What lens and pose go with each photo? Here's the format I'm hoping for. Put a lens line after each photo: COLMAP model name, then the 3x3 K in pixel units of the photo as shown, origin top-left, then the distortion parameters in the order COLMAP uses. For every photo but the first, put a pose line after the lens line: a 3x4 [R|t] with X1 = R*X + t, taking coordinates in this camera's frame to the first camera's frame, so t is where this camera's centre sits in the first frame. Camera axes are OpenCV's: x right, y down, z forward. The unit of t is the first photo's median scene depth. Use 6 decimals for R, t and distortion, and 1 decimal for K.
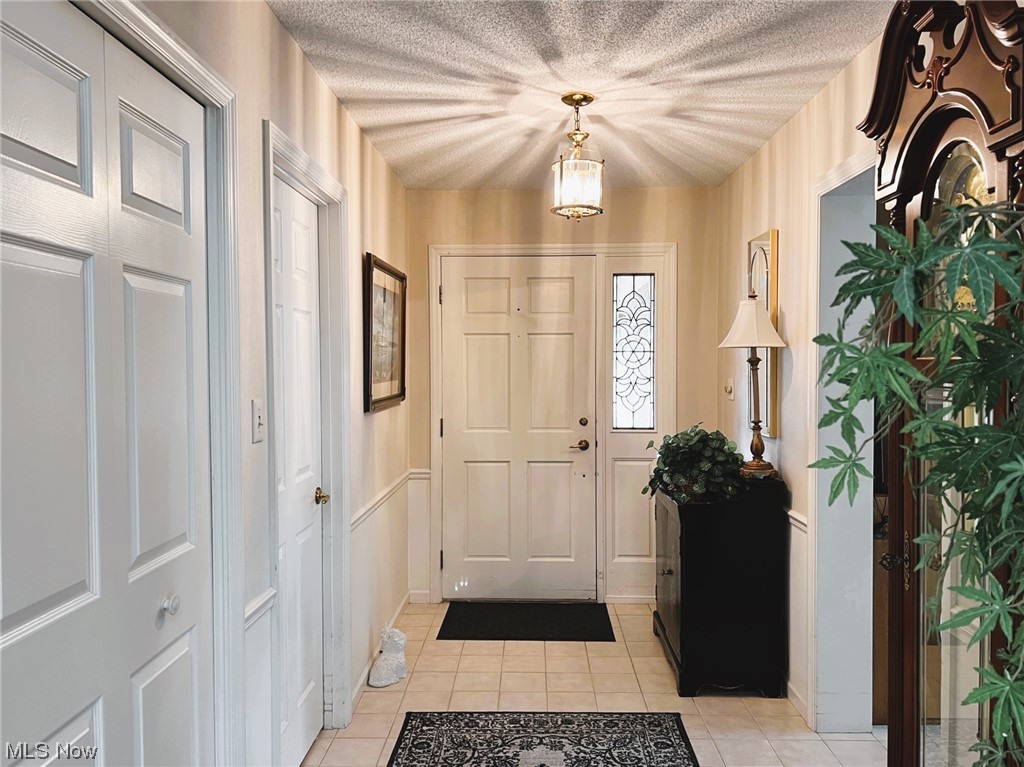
lens RADIAL K [[765.1, 0, 511.5], [0, 765.1, 387.0], [0, 0, 1]] dist [0.122651, -0.176711]
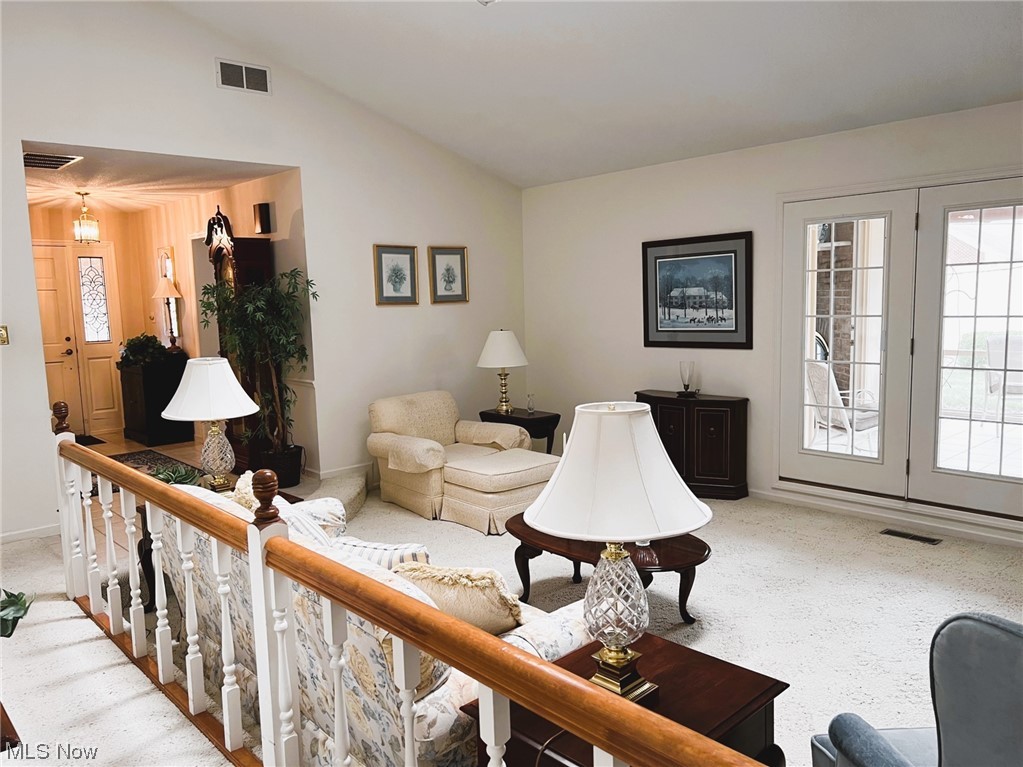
lens RADIAL K [[764.4, 0, 511.0], [0, 764.4, 387.0], [0, 0, 1]] dist [0.122651, -0.176711]
pose [[0.716314, -0.101927, 0.690294, -0.442401], [0.047065, 0.994078, 0.097944, 0.026782], [-0.696189, -0.037670, 0.716869, -1.057827]]
